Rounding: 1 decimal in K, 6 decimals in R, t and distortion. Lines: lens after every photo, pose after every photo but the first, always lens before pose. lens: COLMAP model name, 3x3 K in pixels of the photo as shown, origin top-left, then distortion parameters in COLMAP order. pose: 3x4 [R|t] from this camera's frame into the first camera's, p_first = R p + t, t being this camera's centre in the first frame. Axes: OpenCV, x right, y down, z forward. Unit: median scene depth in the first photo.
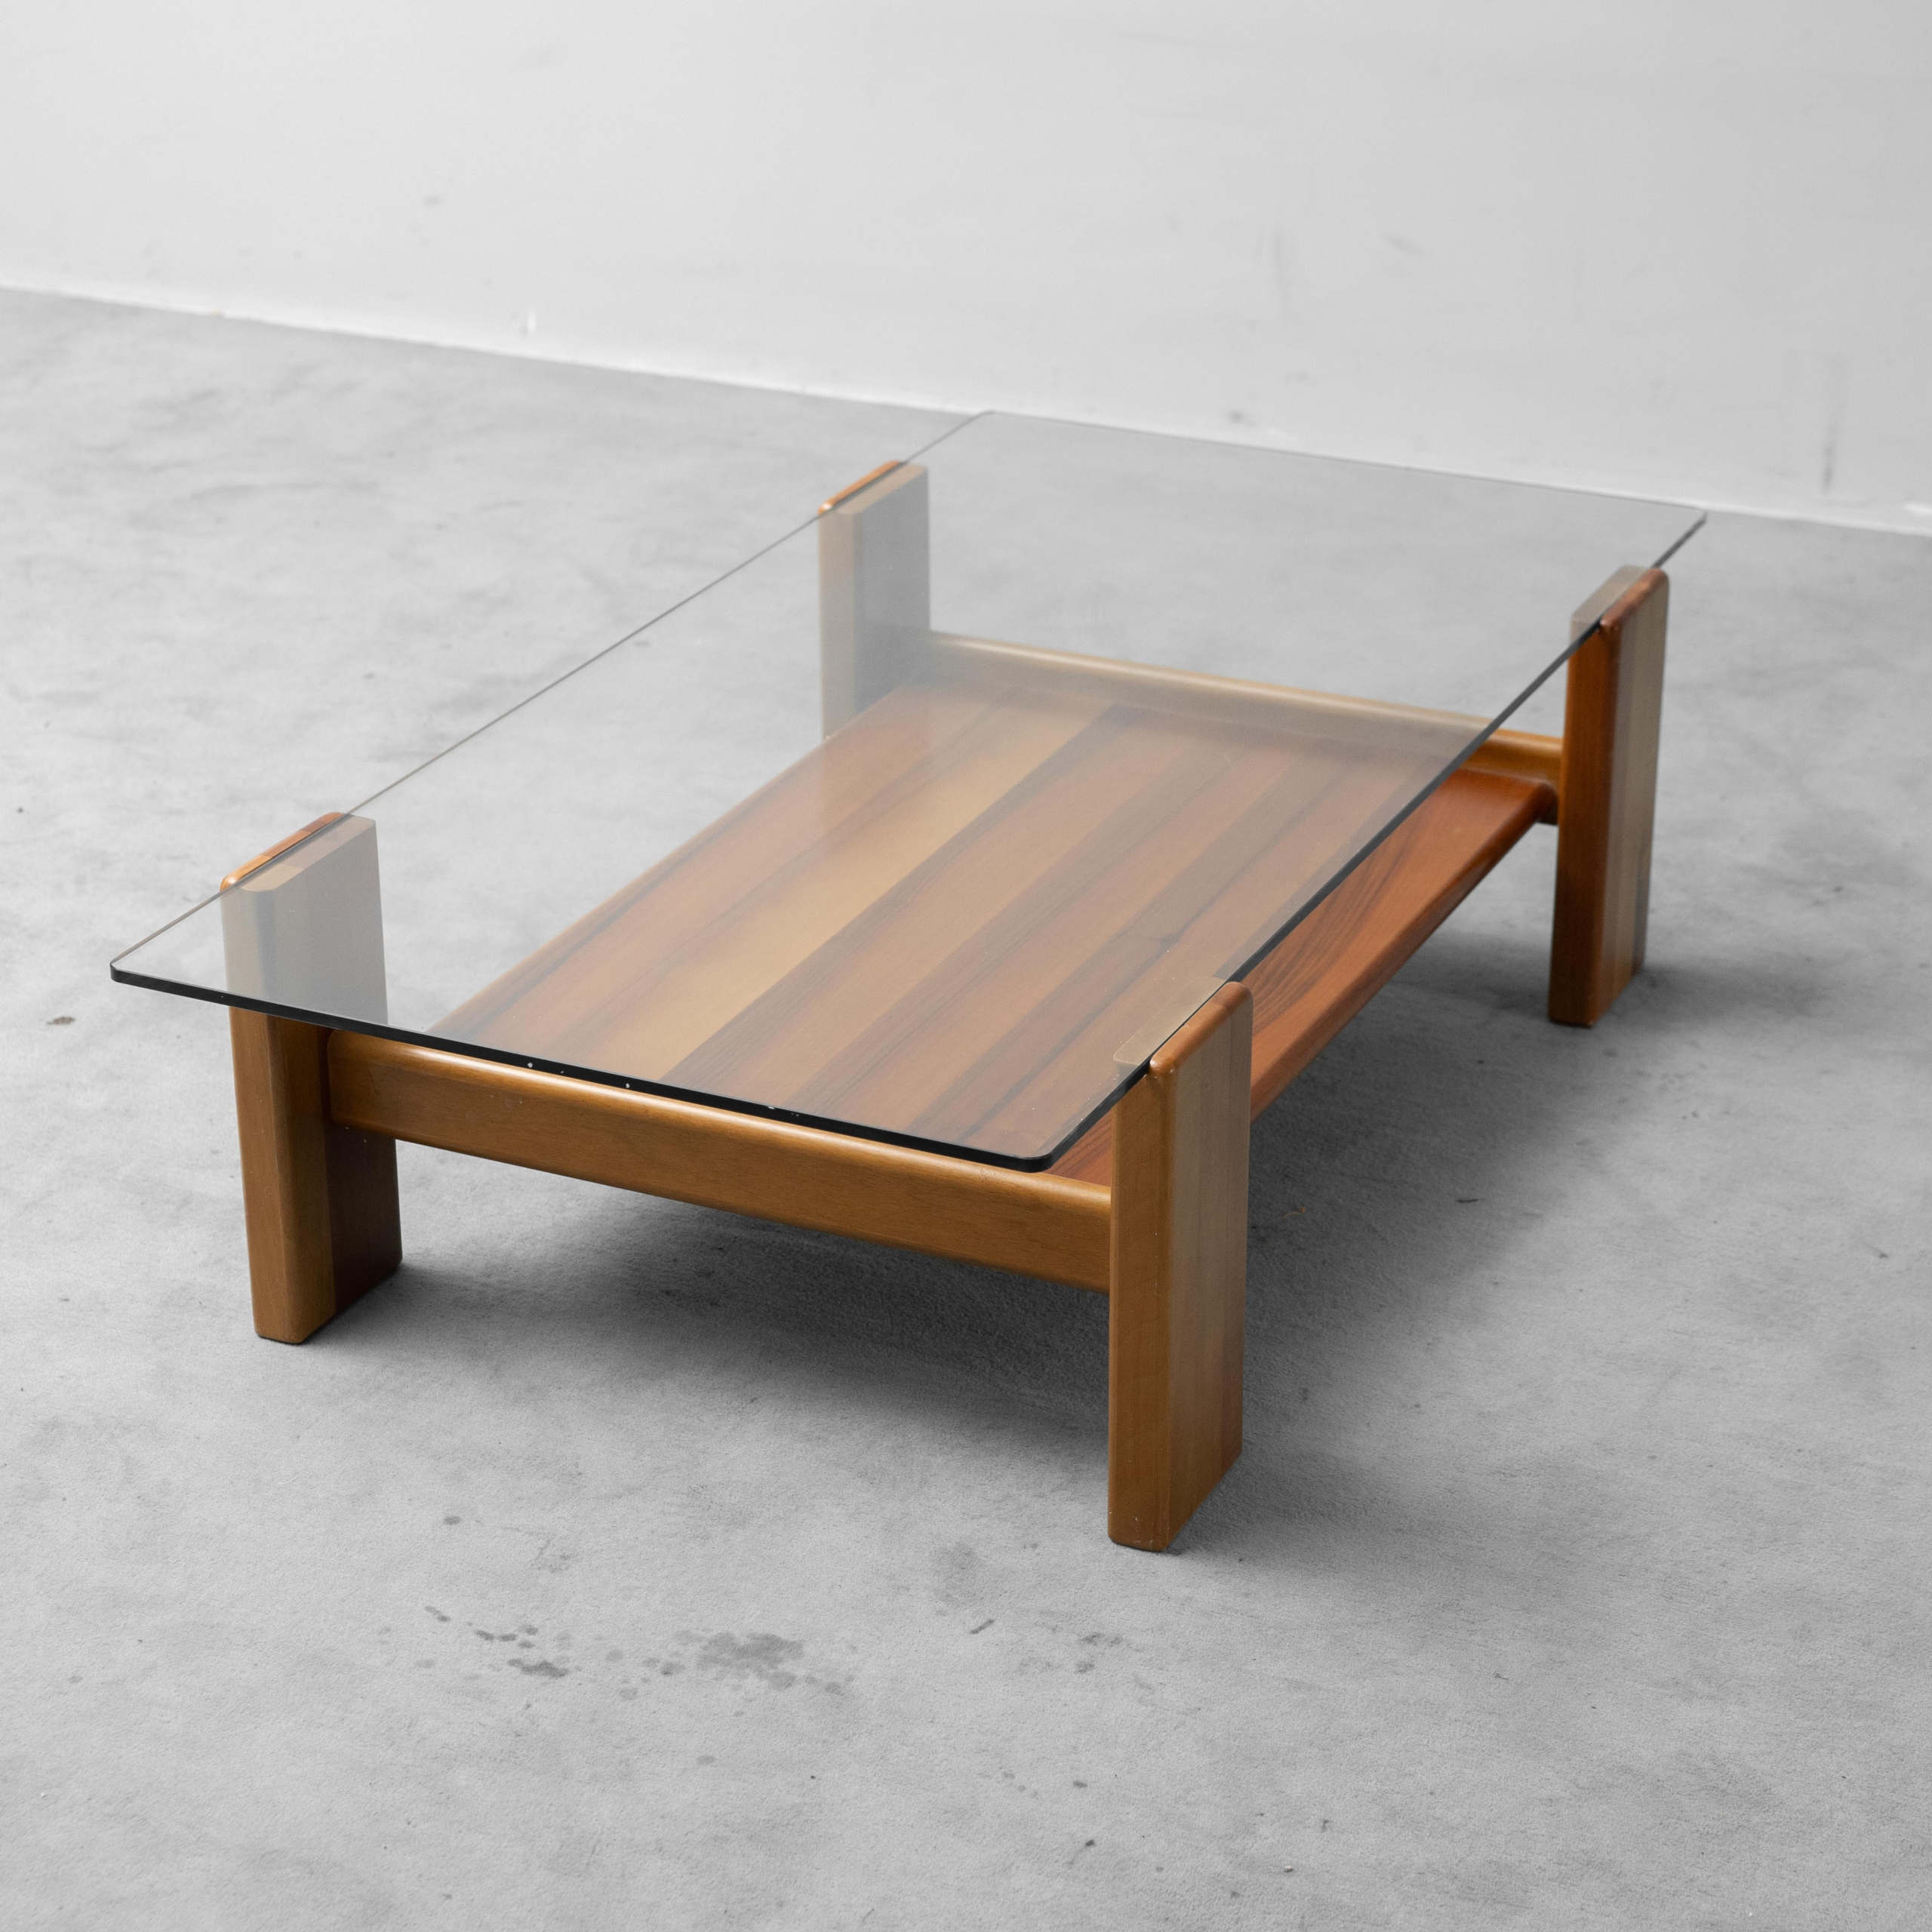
lens RADIAL K [[4502.9, 0, 966.0], [0, 4502.9, 966.0], [0, 0, 1]] dist [0.117719, -0.788600]
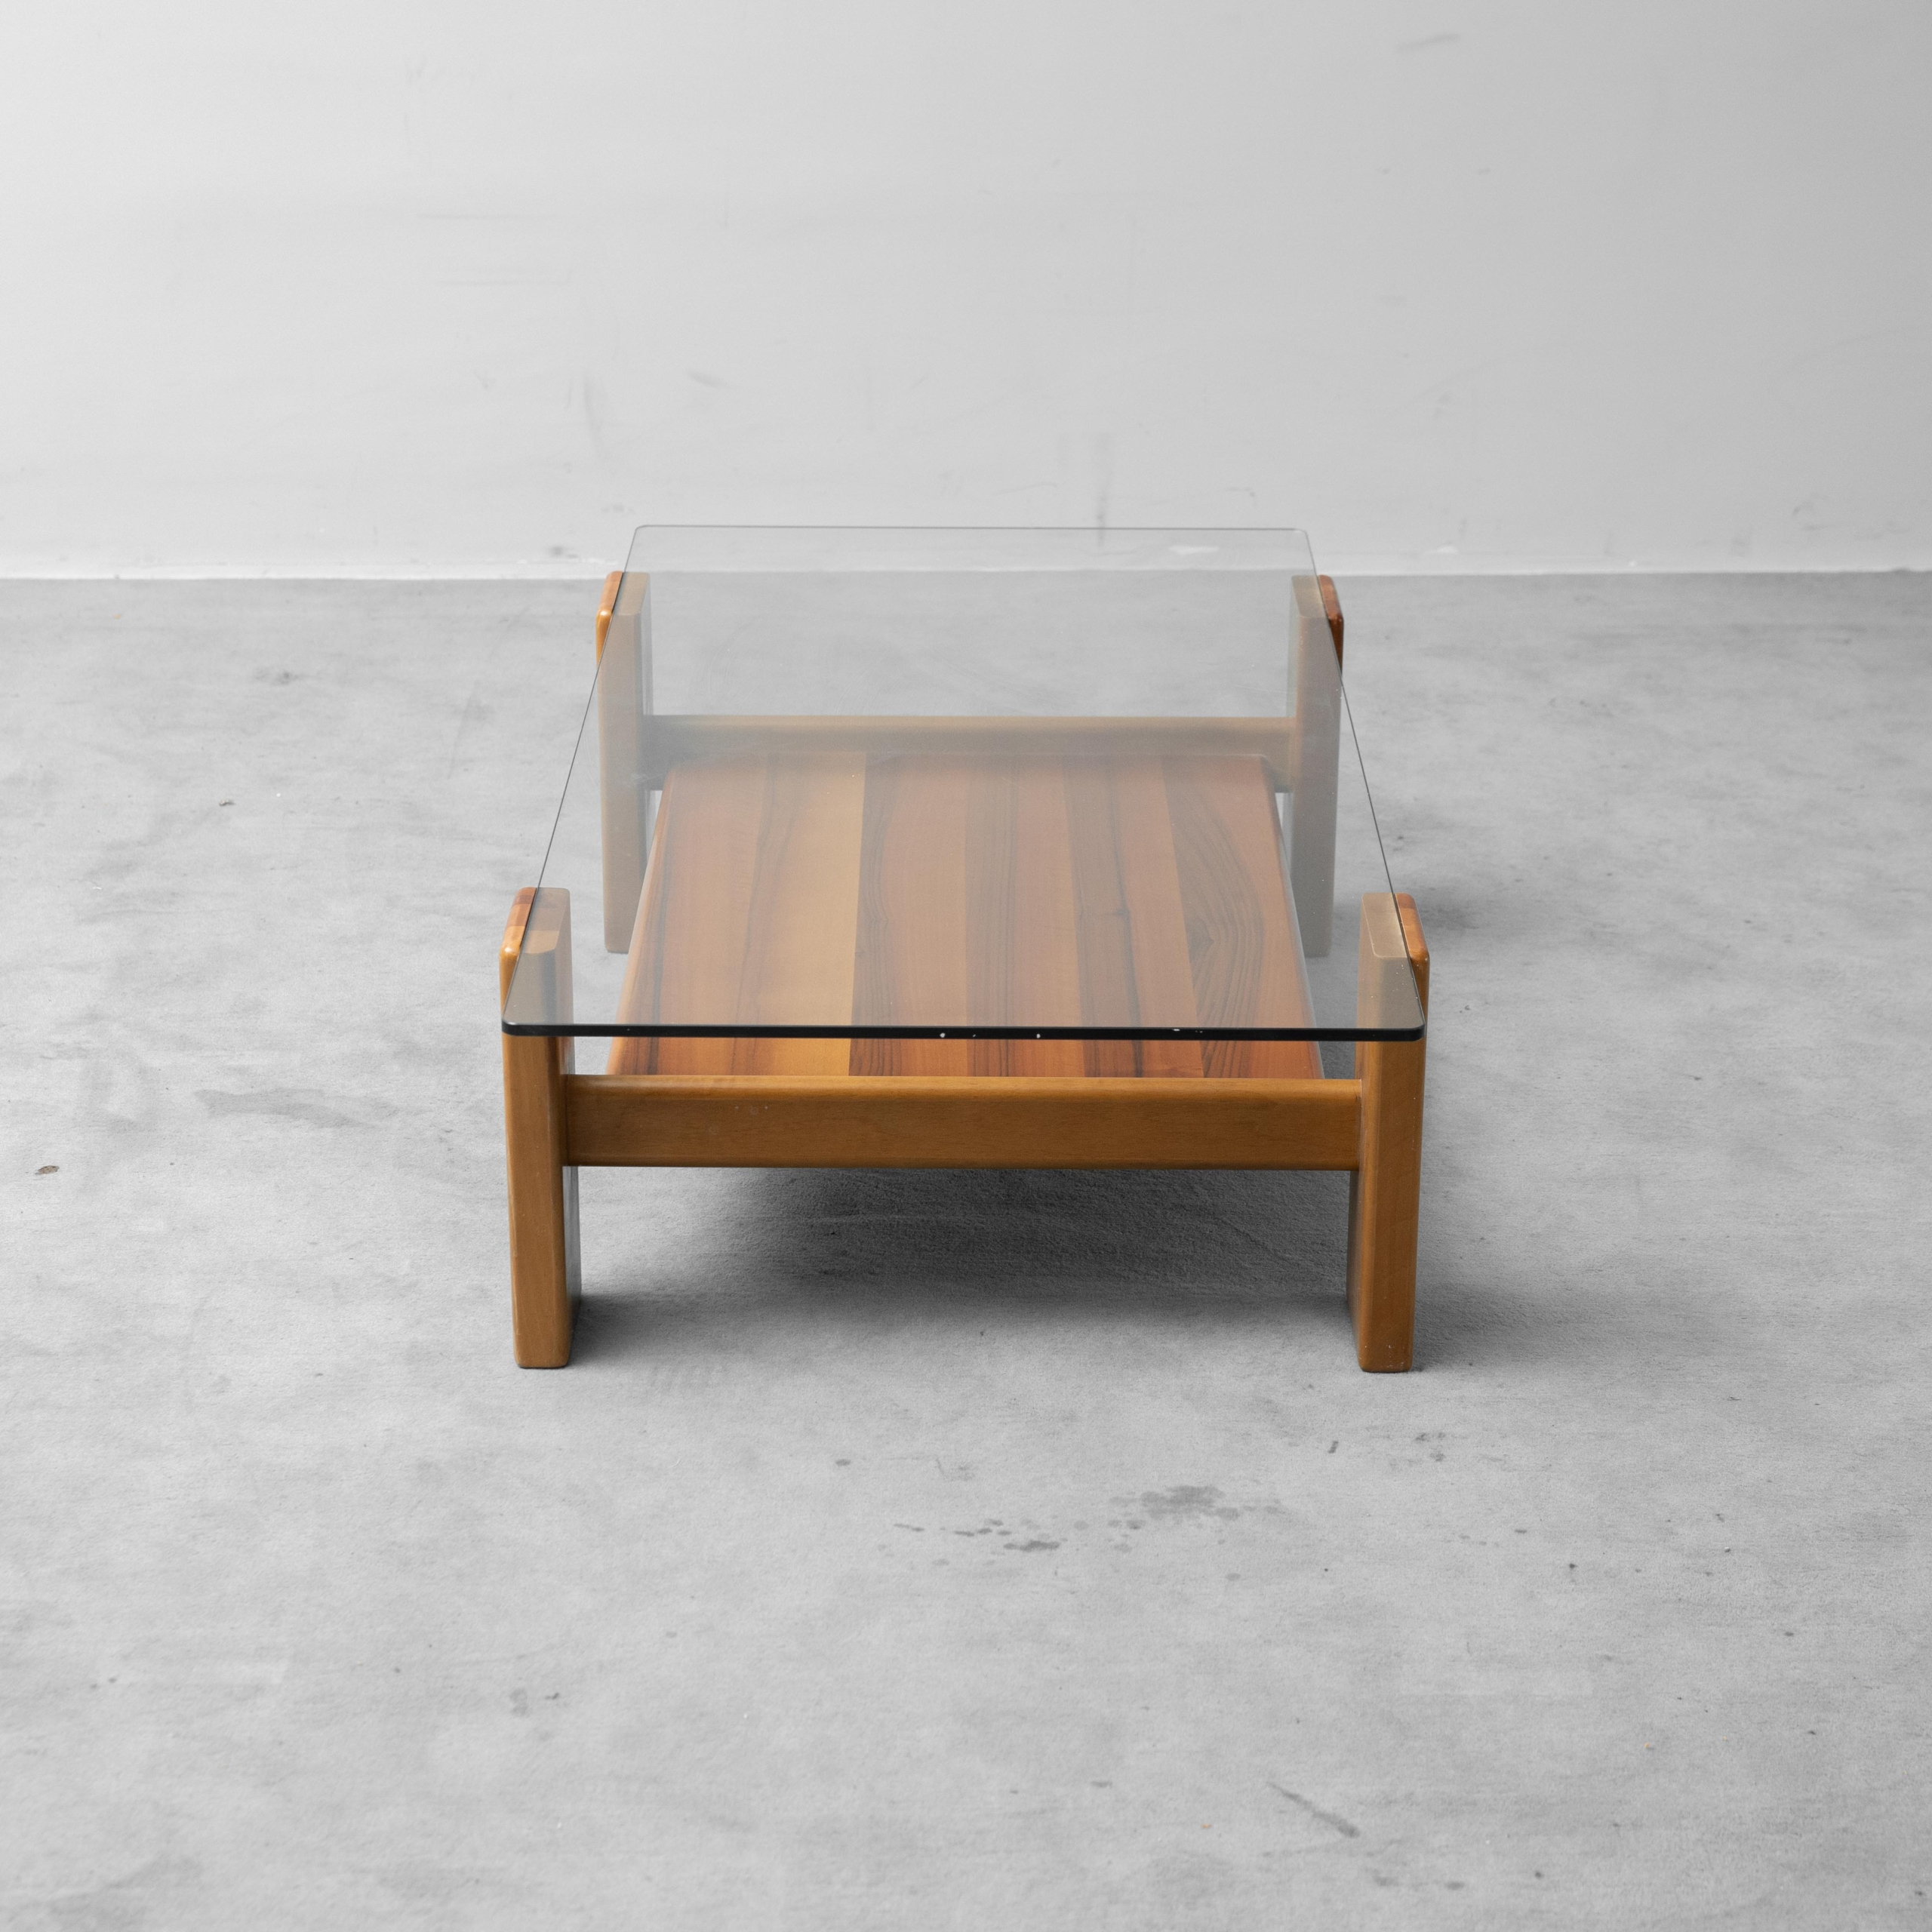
lens RADIAL K [[4502.9, 0, 966.0], [0, 4502.9, 966.0], [0, 0, 1]] dist [0.117719, -0.788600]
pose [[0.905164, -0.145846, 0.399257, -0.487562], [0.166748, 0.985837, -0.017917, 0.023052], [-0.390989, 0.082793, 0.916664, -0.062546]]
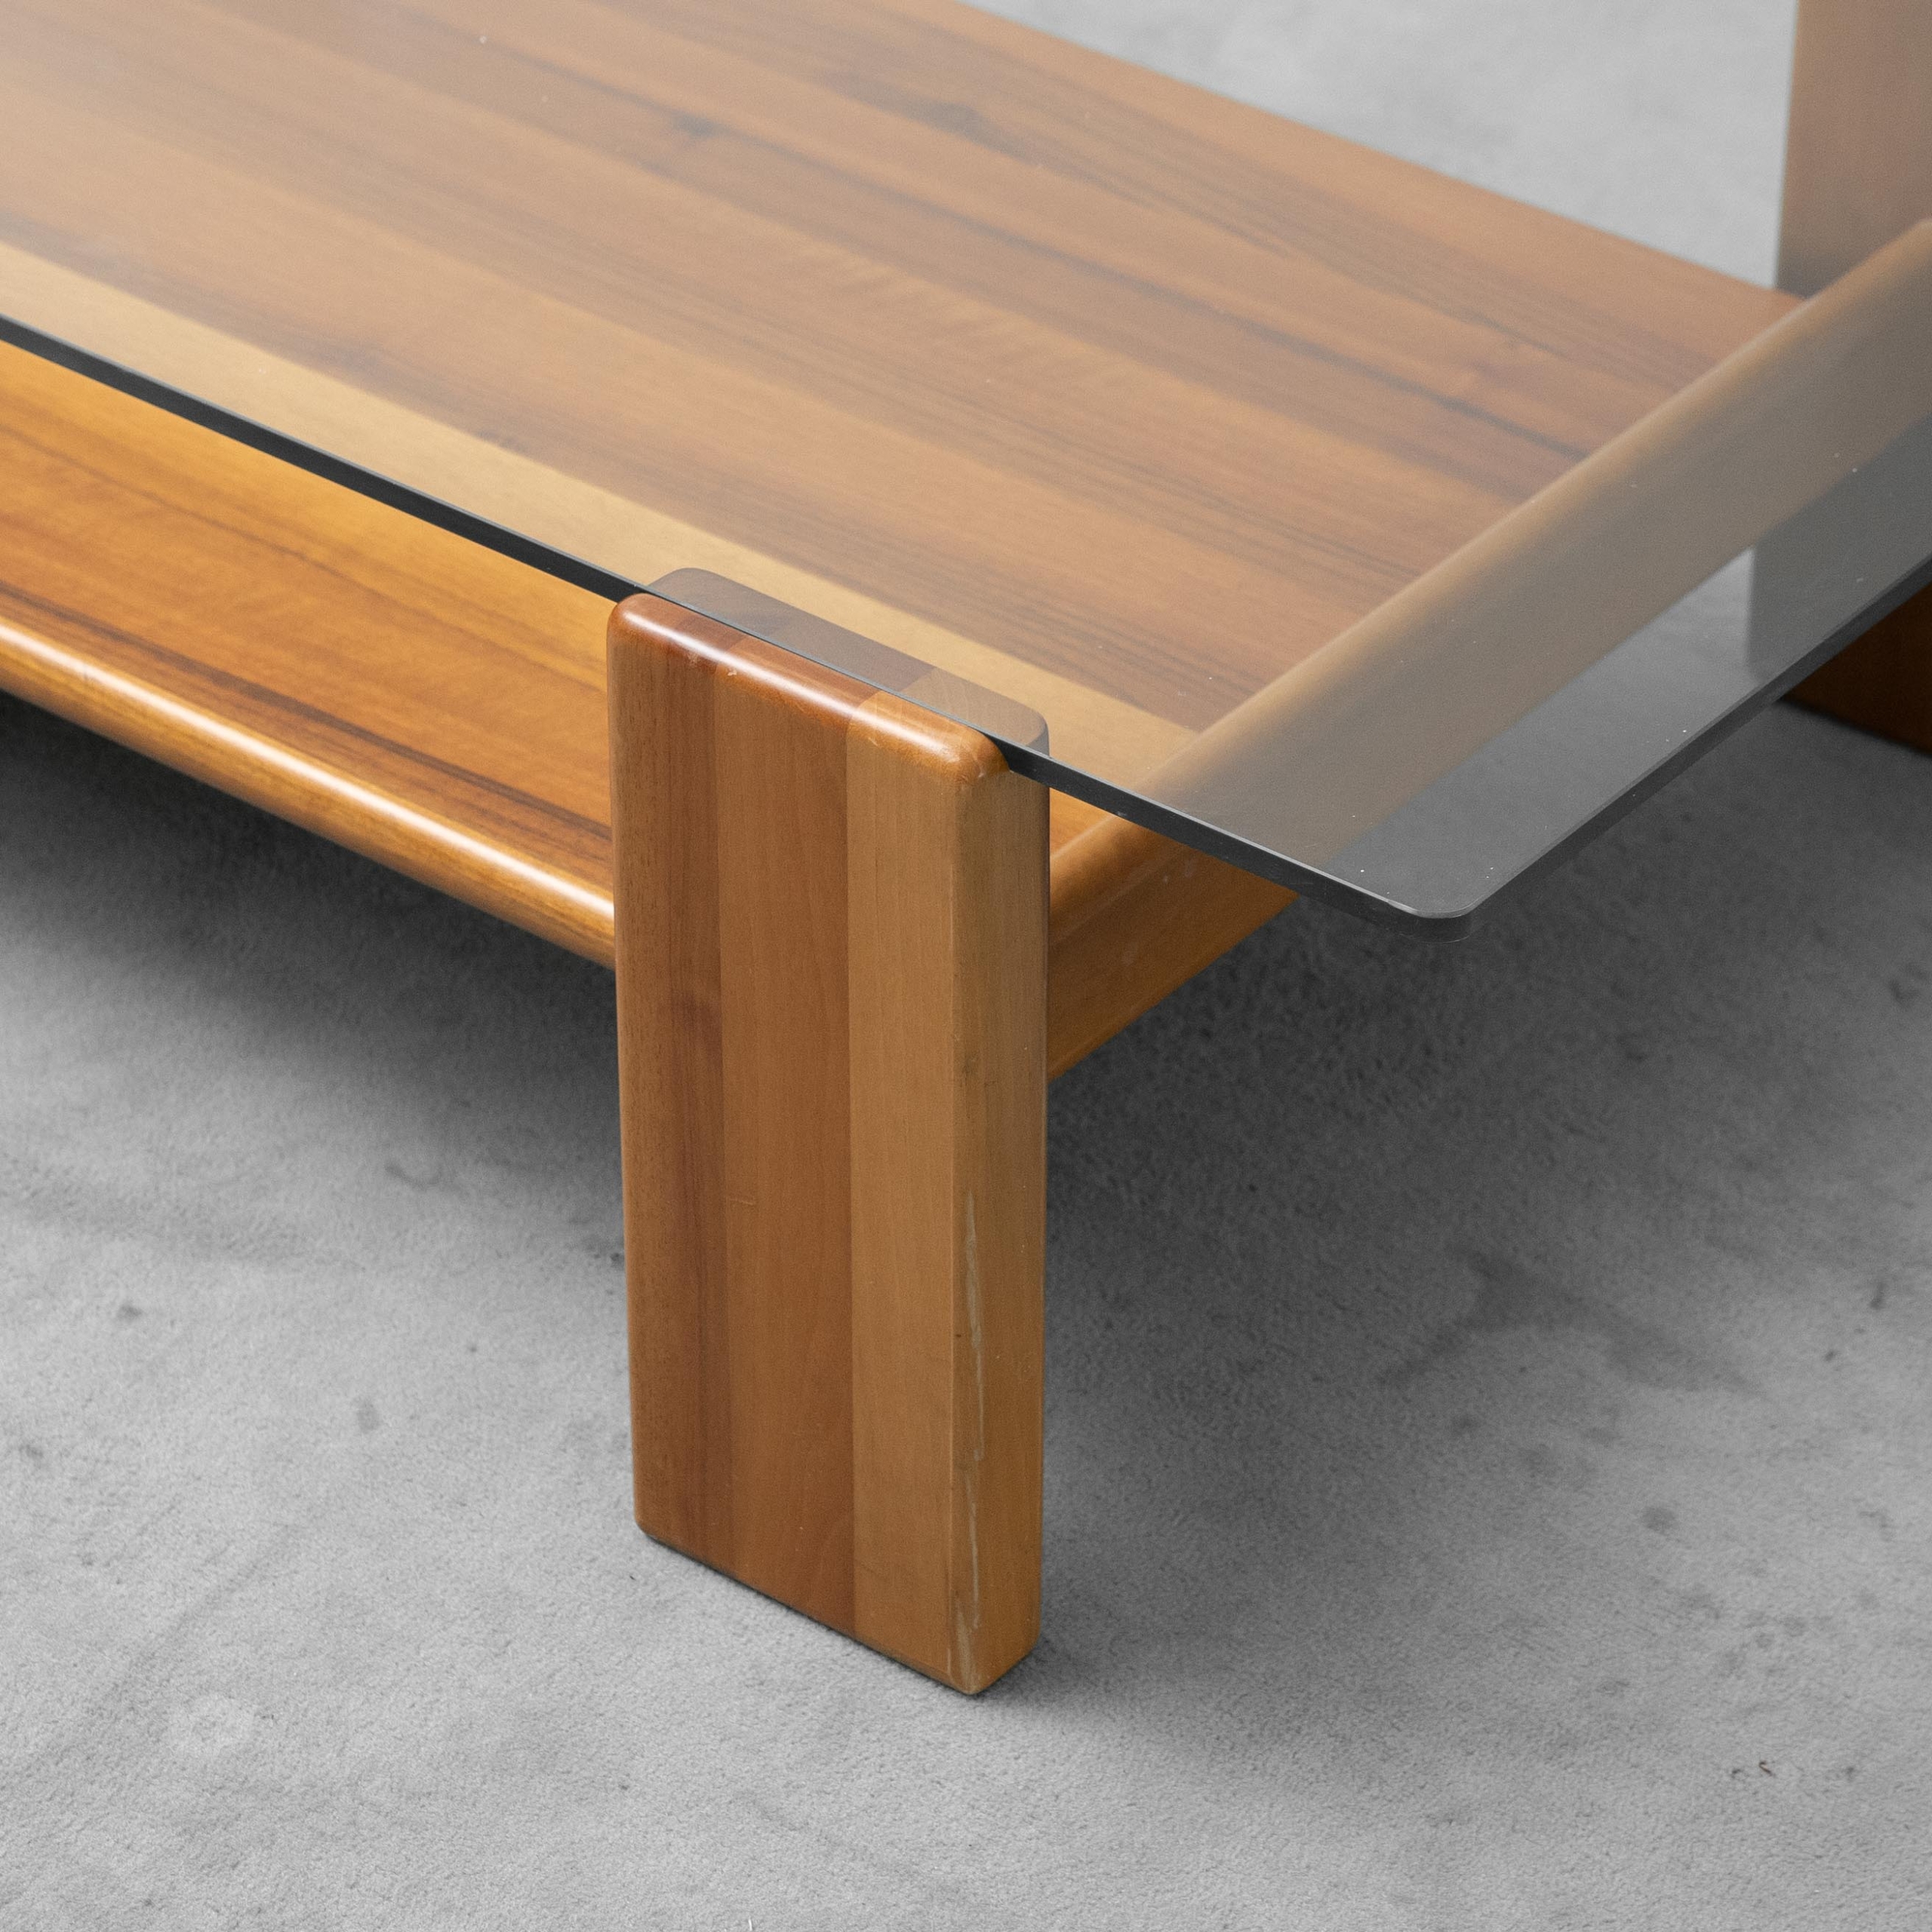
lens RADIAL K [[6830.2, 0, 924.8], [0, 6830.2, 967.3], [0, 0, 1]] dist [0.089784, -0.749750]
pose [[0.969870, 0.141341, -0.198430, 0.220328], [-0.102763, 0.975839, 0.192814, -0.160355], [0.220888, -0.166613, 0.960962, 0.458734]]
